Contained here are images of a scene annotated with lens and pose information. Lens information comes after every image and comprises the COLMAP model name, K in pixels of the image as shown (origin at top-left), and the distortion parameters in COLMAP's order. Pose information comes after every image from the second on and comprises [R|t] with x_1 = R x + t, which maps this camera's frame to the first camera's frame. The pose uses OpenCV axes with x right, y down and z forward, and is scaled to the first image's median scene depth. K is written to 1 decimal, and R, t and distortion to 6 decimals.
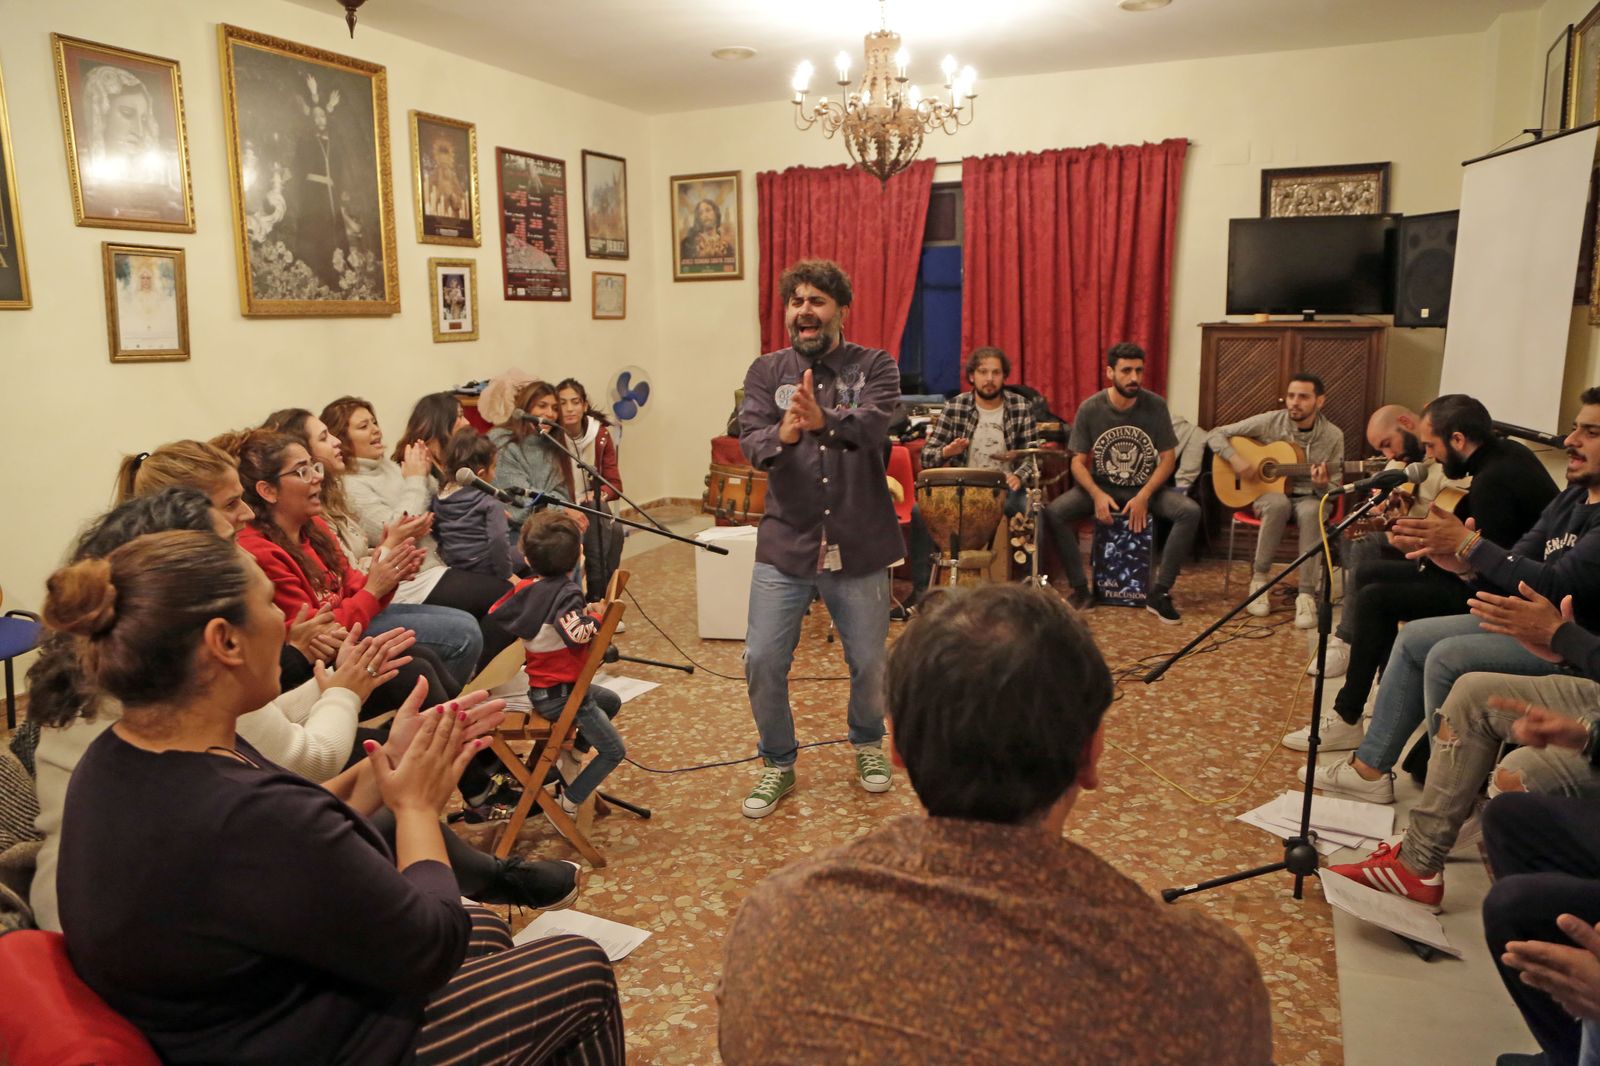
lens RADIAL K [[1123.7, 0, 791.9], [0, 1123.7, 523.2], [0, 0, 1]] dist [-0.119108, 0.071718]
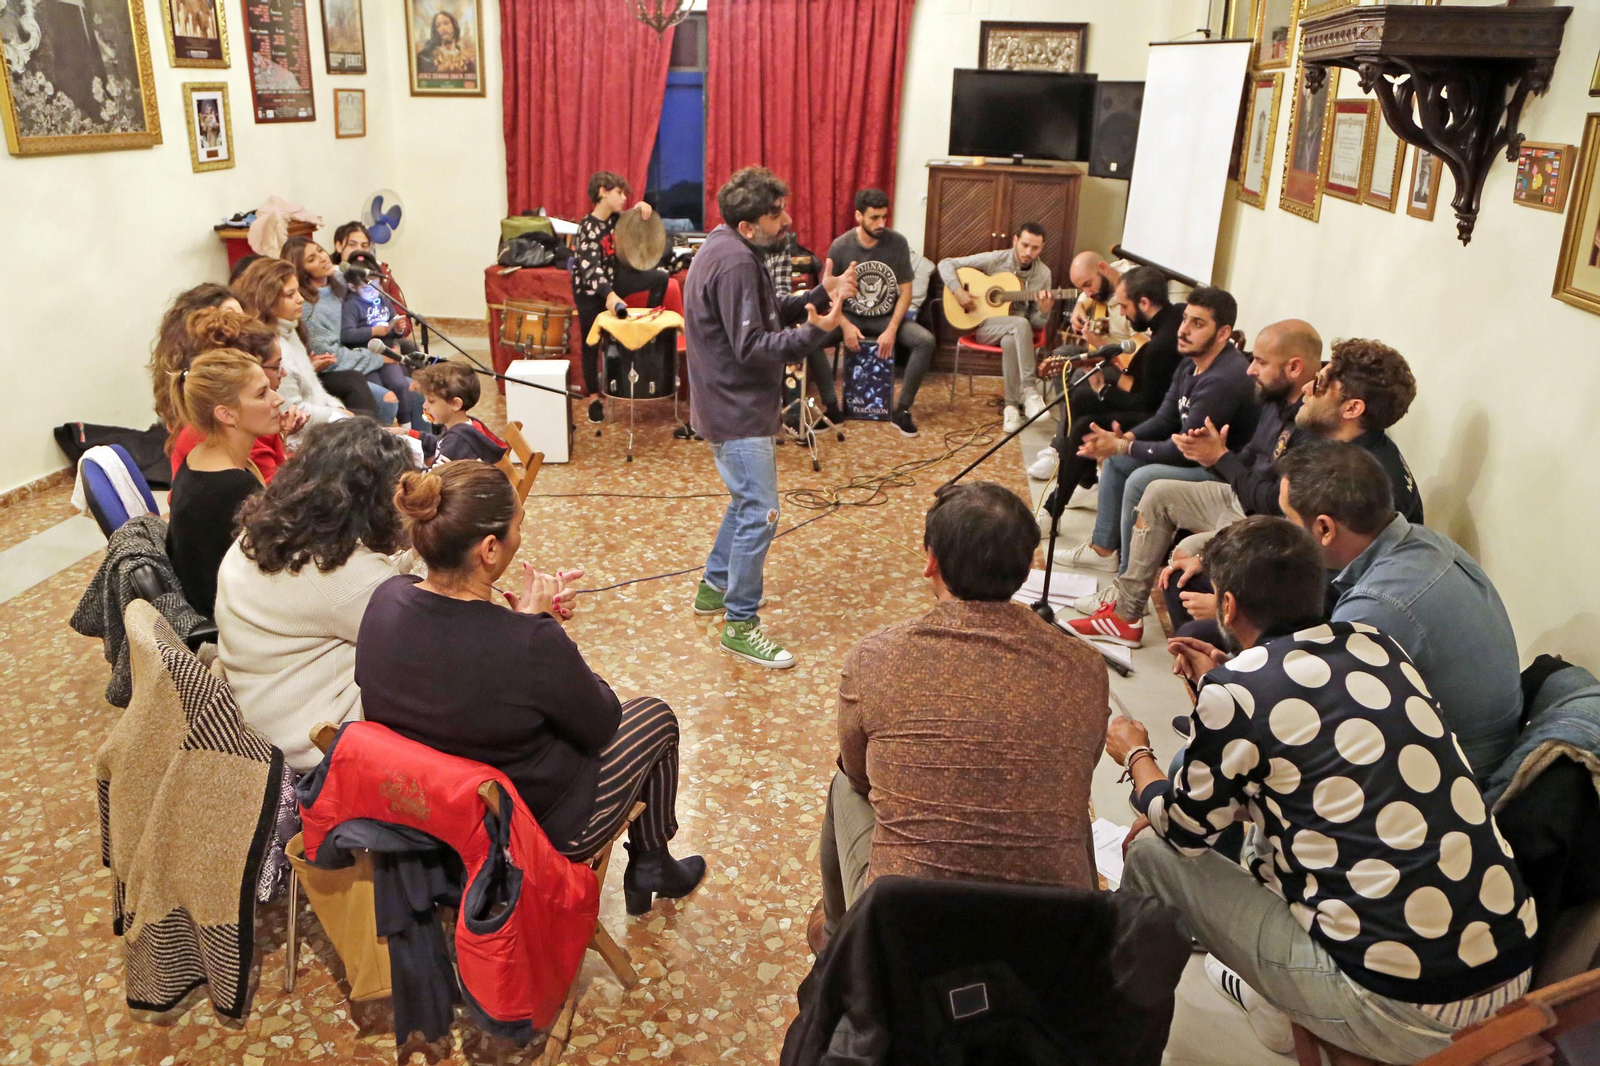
lens RADIAL K [[1152.9, 0, 778.6], [0, 1152.9, 532.0], [0, 0, 1]] dist [-0.113810, 0.060489]
pose [[0.961862, -0.059122, 0.267070, -0.121718], [0.006798, 0.981228, 0.192732, -0.042556], [-0.273452, -0.183566, 0.944207, -0.139069]]
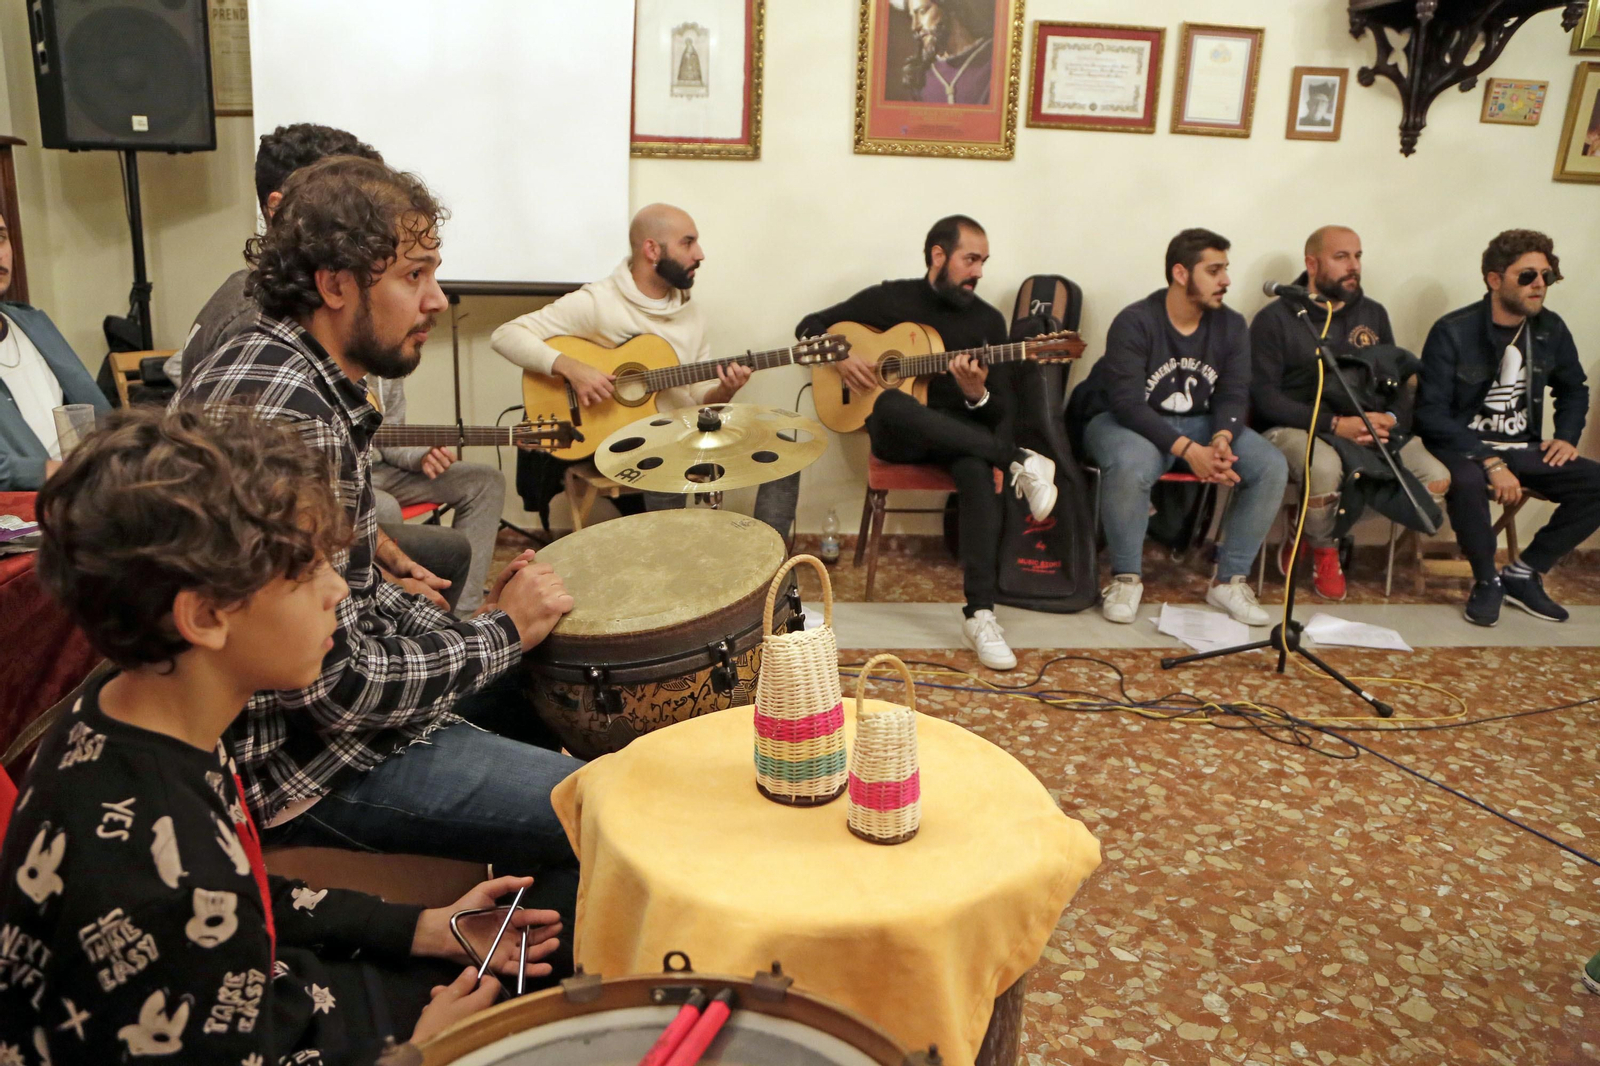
lens RADIAL K [[1149.6, 0, 784.3], [0, 1149.6, 501.0], [0, 0, 1]] dist [-0.096640, 0.064528]
pose [[-0.472628, -0.220466, 0.853240, -0.113995], [0.133709, 0.939053, 0.316703, -0.144512], [-0.871060, 0.263768, -0.414344, 0.993107]]
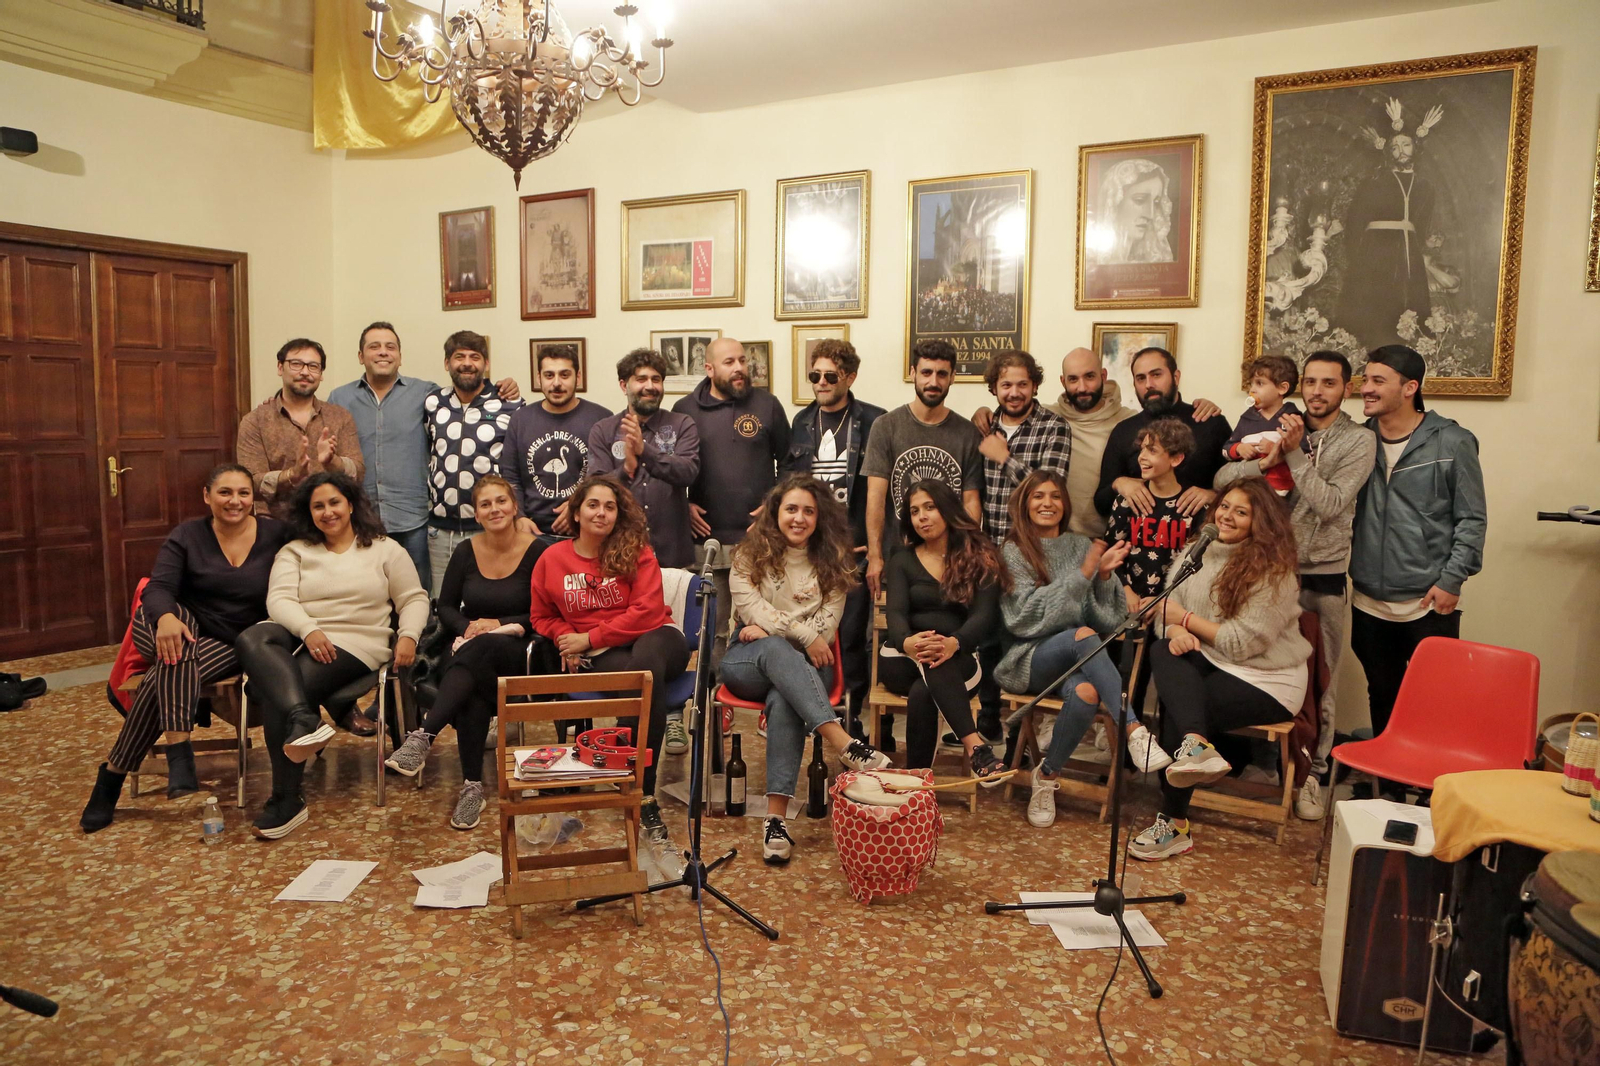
lens RADIAL K [[1097.6, 0, 796.6], [0, 1097.6, 521.1], [0, 0, 1]] dist [-0.081716, 0.016013]
pose [[-0.132222, 0.120234, -0.983901, 0.407067], [-0.183437, 0.972502, 0.143493, -0.133114], [0.974099, 0.199456, -0.106531, 0.684533]]
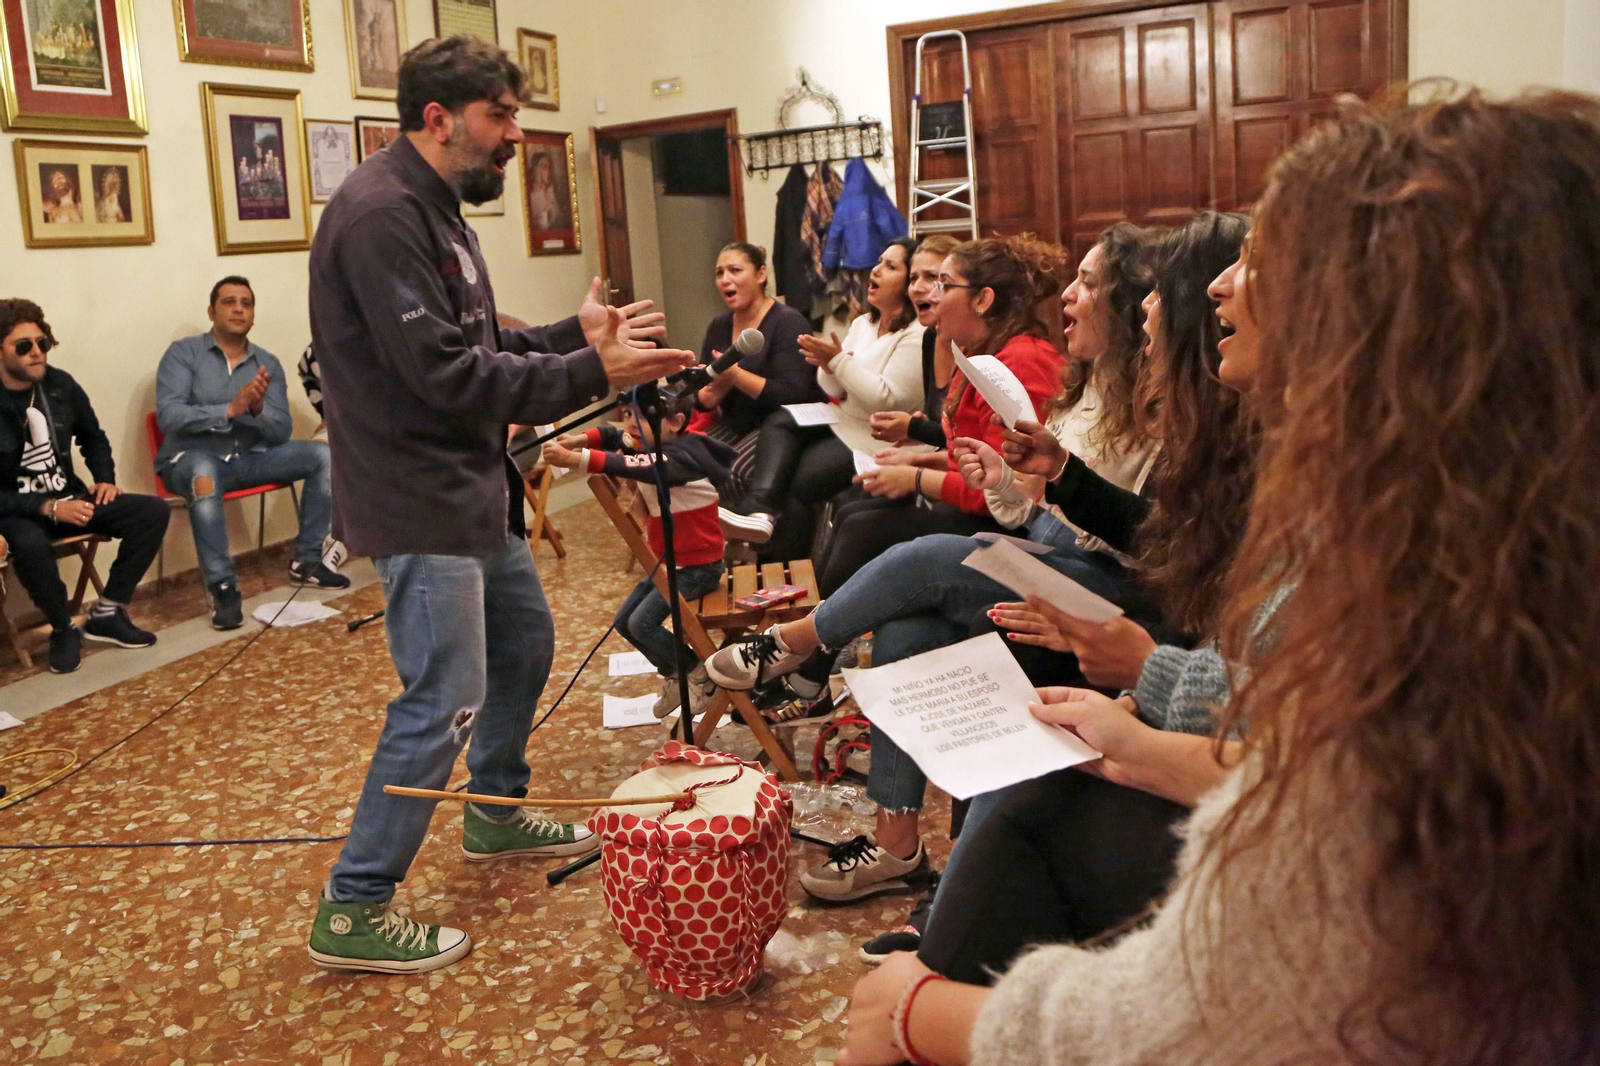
lens RADIAL K [[1224.7, 0, 693.9], [0, 1224.7, 465.1], [0, 0, 1]] dist [-0.108201, 0.057895]
pose [[-0.994011, 0.085024, 0.068645, -0.179421], [0.103335, 0.935662, 0.337430, -0.131856], [-0.035539, 0.342503, -0.938844, 0.992722]]
